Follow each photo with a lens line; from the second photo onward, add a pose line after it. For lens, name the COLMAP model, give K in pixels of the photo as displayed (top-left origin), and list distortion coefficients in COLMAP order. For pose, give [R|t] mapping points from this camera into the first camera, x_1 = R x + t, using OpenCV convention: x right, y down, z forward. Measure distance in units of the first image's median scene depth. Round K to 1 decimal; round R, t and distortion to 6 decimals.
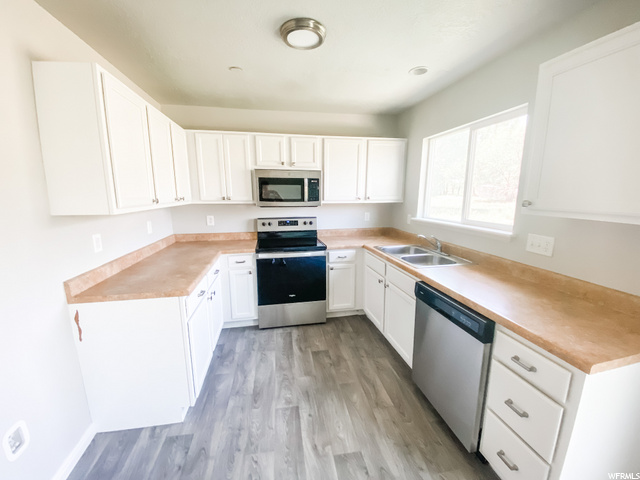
lens RADIAL K [[259.7, 0, 318.2], [0, 259.7, 240.1], [0, 0, 1]] dist [-0.002351, -0.000137]
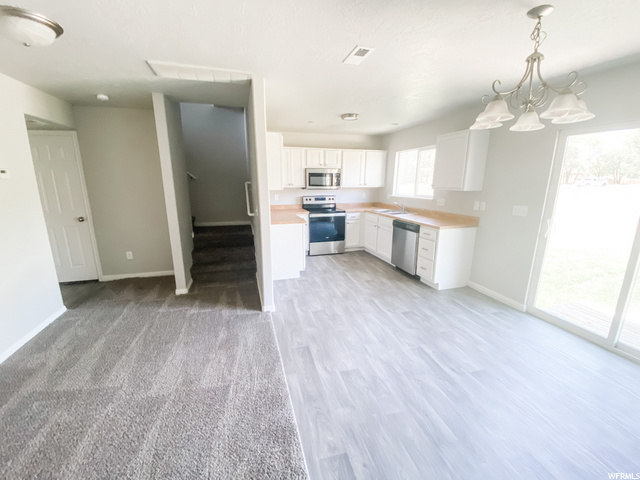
lens RADIAL K [[259.7, 0, 322.8], [0, 259.7, 240.0], [0, 0, 1]] dist [-0.002351, -0.000137]
pose [[0.994681, -0.021247, 0.100793, -0.311603], [0.017770, 0.999220, 0.035275, 0.161995], [-0.101464, -0.033297, 0.994282, -0.803517]]
